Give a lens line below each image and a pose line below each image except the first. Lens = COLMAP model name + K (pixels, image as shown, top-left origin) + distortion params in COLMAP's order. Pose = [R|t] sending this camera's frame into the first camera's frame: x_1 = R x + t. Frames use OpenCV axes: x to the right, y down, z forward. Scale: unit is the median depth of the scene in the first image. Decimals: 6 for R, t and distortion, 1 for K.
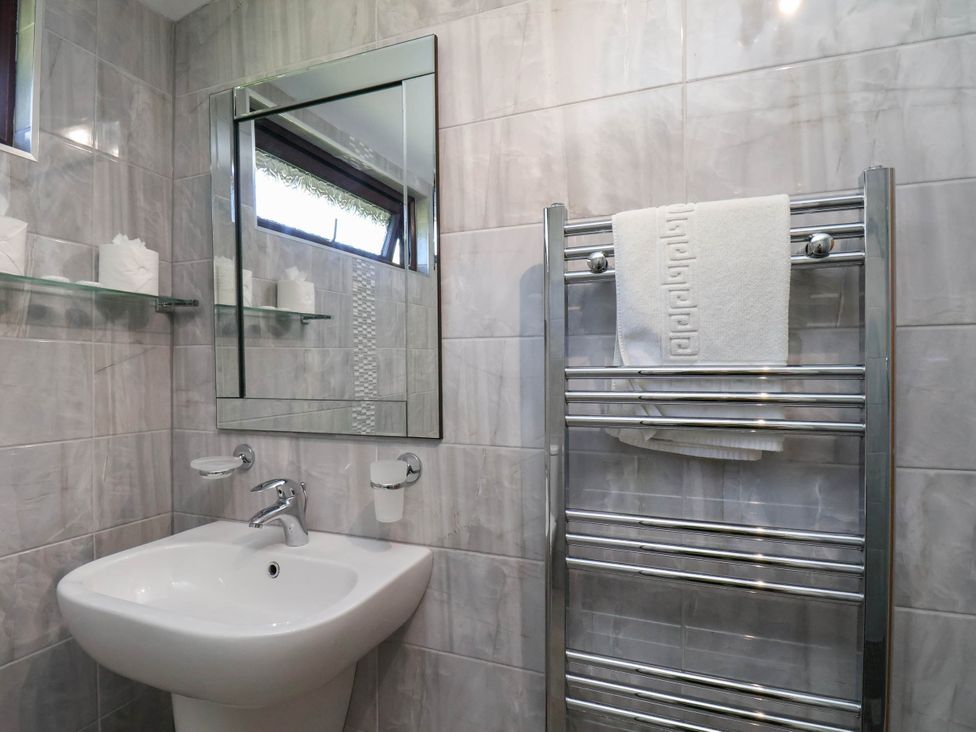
lens RADIAL K [[517.2, 0, 487.5], [0, 517.2, 378.0], [0, 0, 1]] dist [0.001214, -0.015754]
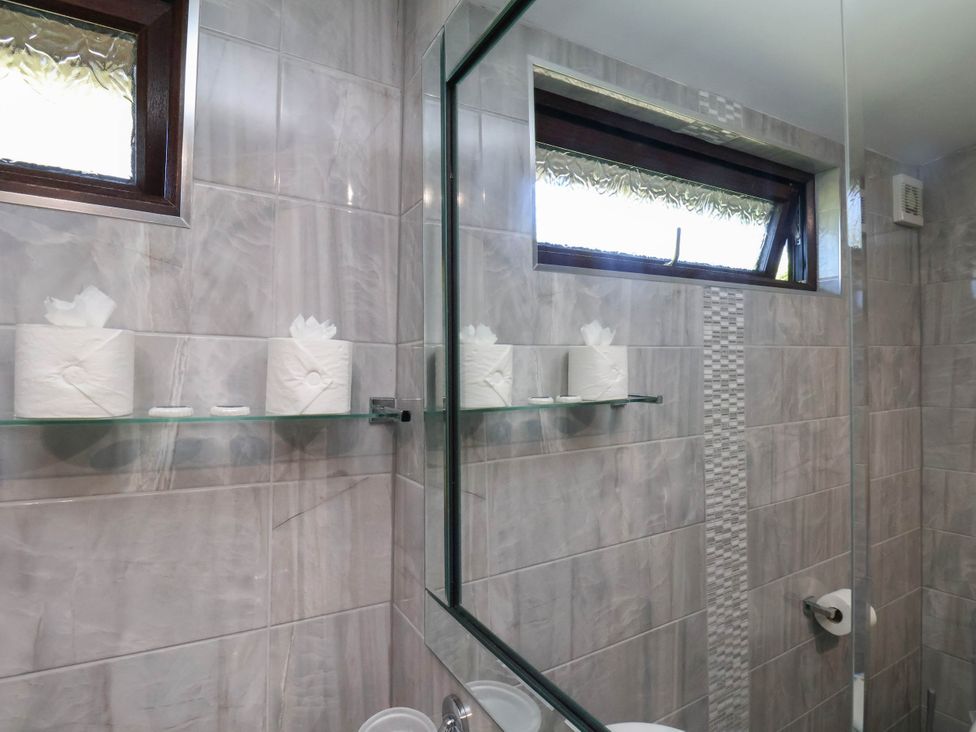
lens RADIAL K [[517.2, 0, 487.5], [0, 517.2, 378.0], [0, 0, 1]] dist [0.001214, -0.015754]
pose [[0.773572, 0.000763, -0.633708, -0.088330], [-0.014555, 0.999757, -0.016563, -0.137709], [0.633541, 0.022037, 0.773395, 0.457317]]
